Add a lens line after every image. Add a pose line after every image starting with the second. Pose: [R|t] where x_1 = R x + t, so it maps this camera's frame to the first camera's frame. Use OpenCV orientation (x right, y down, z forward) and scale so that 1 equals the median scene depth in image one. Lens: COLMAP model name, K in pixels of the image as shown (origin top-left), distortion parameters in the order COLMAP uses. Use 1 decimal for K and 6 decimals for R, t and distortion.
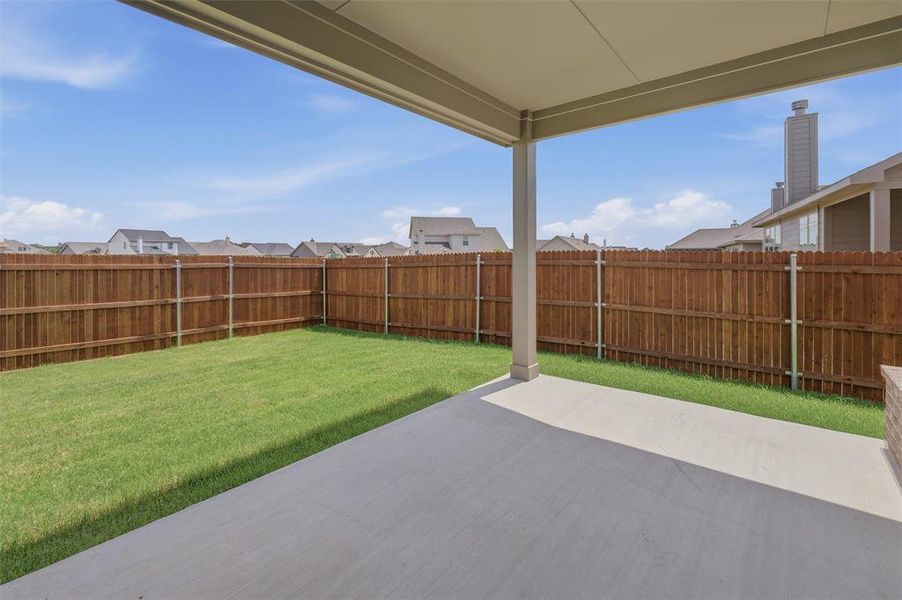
lens RADIAL K [[391.3, 0, 450.6], [0, 391.3, 256.3], [0, 0, 1]] dist [0.004606, 0.001135]
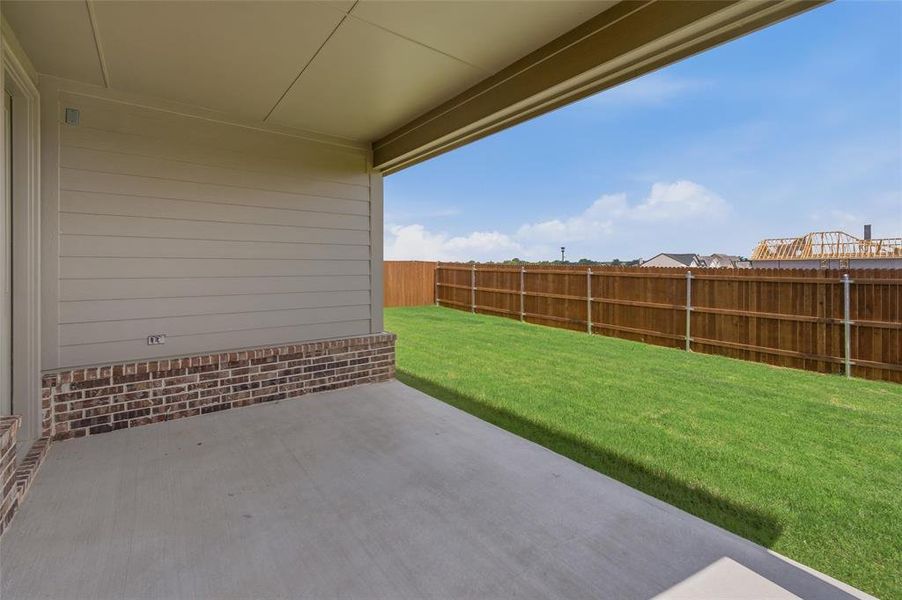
lens RADIAL K [[391.3, 0, 452.9], [0, 391.3, 270.4], [0, 0, 1]] dist [0.004606, 0.001135]
pose [[-0.215241, 0.000700, -0.976561, 0.344580], [-0.005218, 0.999985, 0.001867, 0.005151], [0.976547, 0.005497, -0.215234, 0.390197]]
